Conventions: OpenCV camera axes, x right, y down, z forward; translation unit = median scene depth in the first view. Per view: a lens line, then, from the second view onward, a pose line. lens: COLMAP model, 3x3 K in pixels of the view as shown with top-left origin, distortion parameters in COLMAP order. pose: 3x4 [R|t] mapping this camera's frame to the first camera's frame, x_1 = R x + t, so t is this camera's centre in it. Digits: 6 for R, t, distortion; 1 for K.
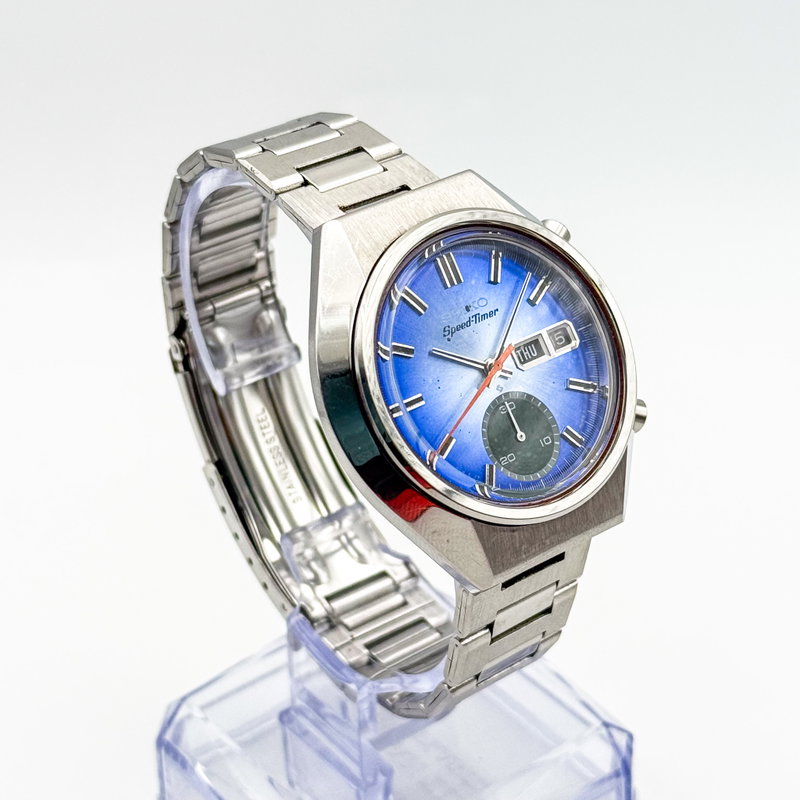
lens RADIAL K [[2245.6, 0, 393.8], [0, 2245.6, 397.9], [0, 0, 1]] dist [0.064570, 0.000000]
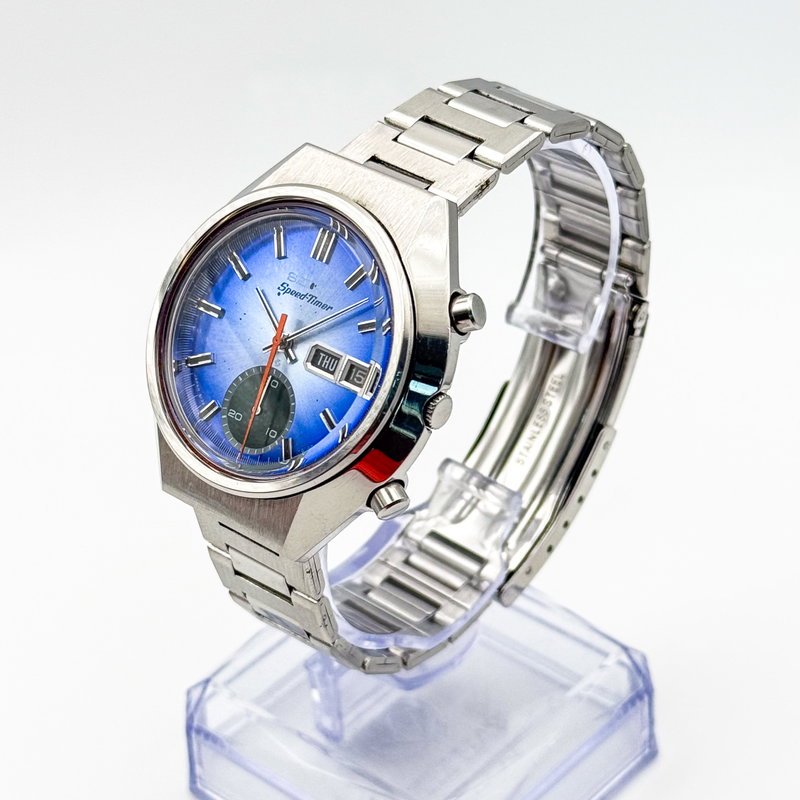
lens RADIAL K [[2245.6, 0, 398.6], [0, 2245.6, 404.9], [0, 0, 1]] dist [0.064570, 0.000000]
pose [[0.175873, 0.567474, -0.804389, 0.855517], [-0.485383, 0.760881, 0.430655, -0.438954], [0.856430, 0.314696, 0.409261, 0.613309]]
